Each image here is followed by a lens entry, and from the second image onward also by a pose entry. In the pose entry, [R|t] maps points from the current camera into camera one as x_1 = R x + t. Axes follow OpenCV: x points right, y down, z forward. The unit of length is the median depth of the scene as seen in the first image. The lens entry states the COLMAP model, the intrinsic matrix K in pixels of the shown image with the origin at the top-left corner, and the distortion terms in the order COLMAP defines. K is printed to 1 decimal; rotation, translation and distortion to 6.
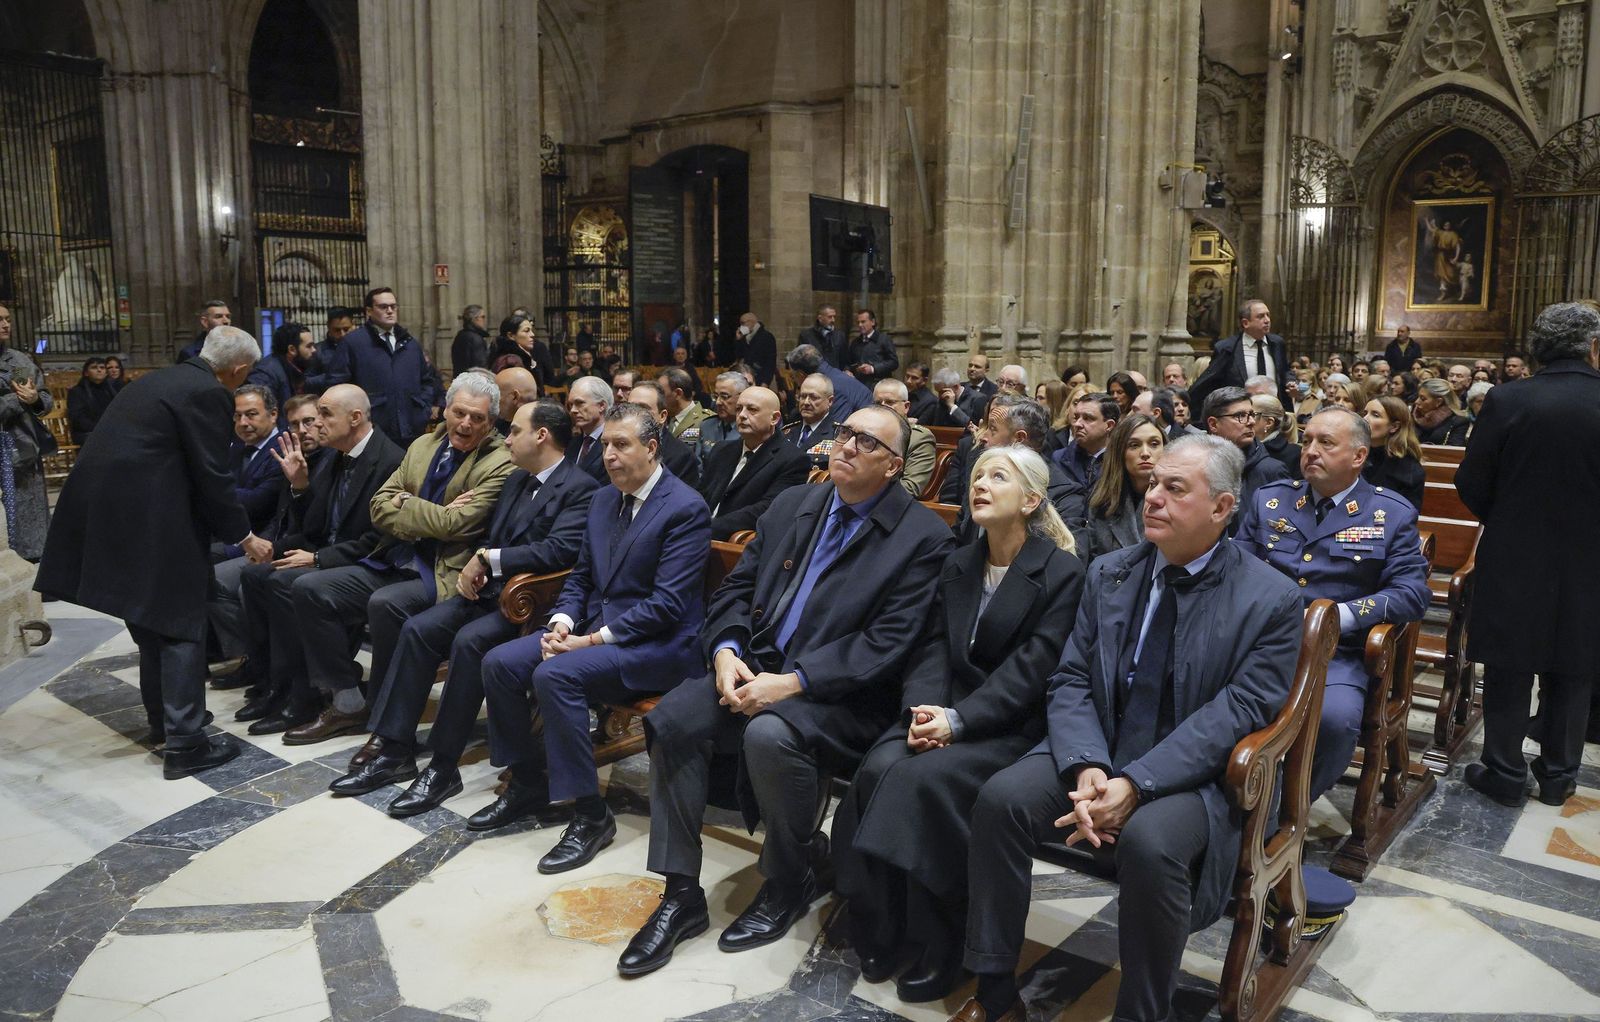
lens RADIAL K [[1191.7, 0, 800.0], [0, 1191.7, 511.0], [0, 0, 1]] dist [-0.104869, 0.067643]
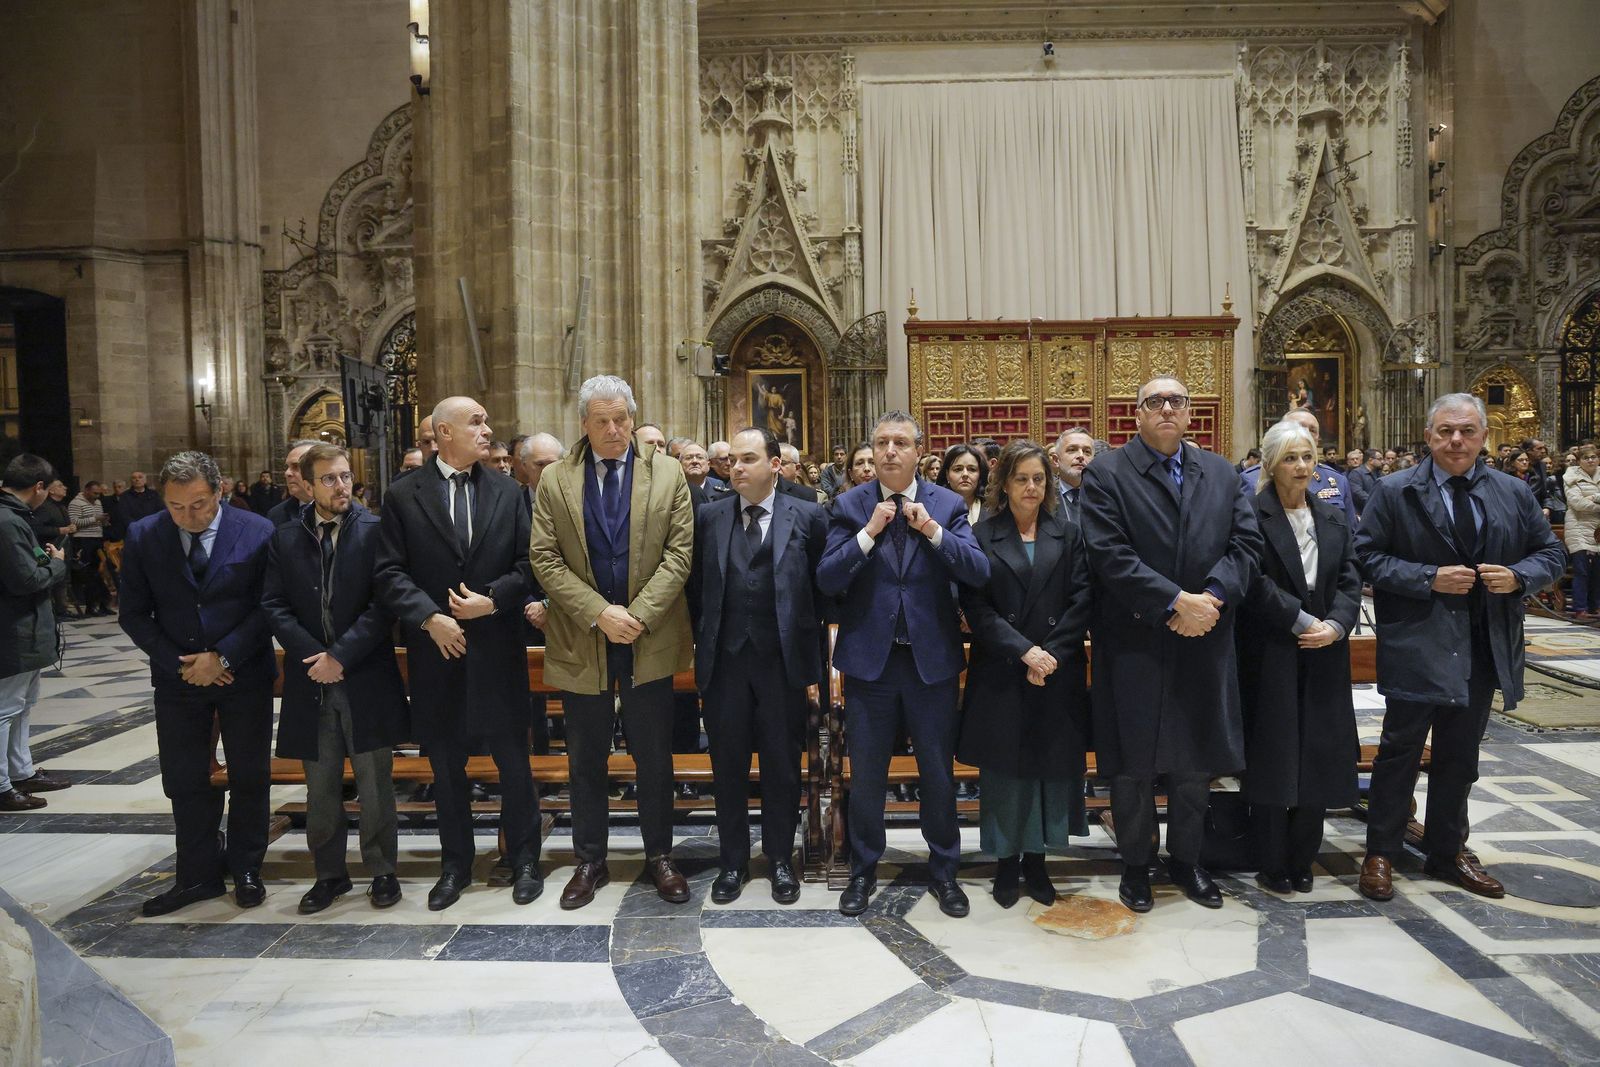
lens RADIAL K [[1111.5, 0, 800.0], [0, 1111.5, 533.5], [0, 0, 1]] dist [-0.081070, 0.054223]
pose [[0.791661, -0.052669, 0.608686, -0.184844], [0.115542, 0.991206, -0.064507, -0.006580], [-0.599936, 0.121396, 0.790784, 0.030889]]
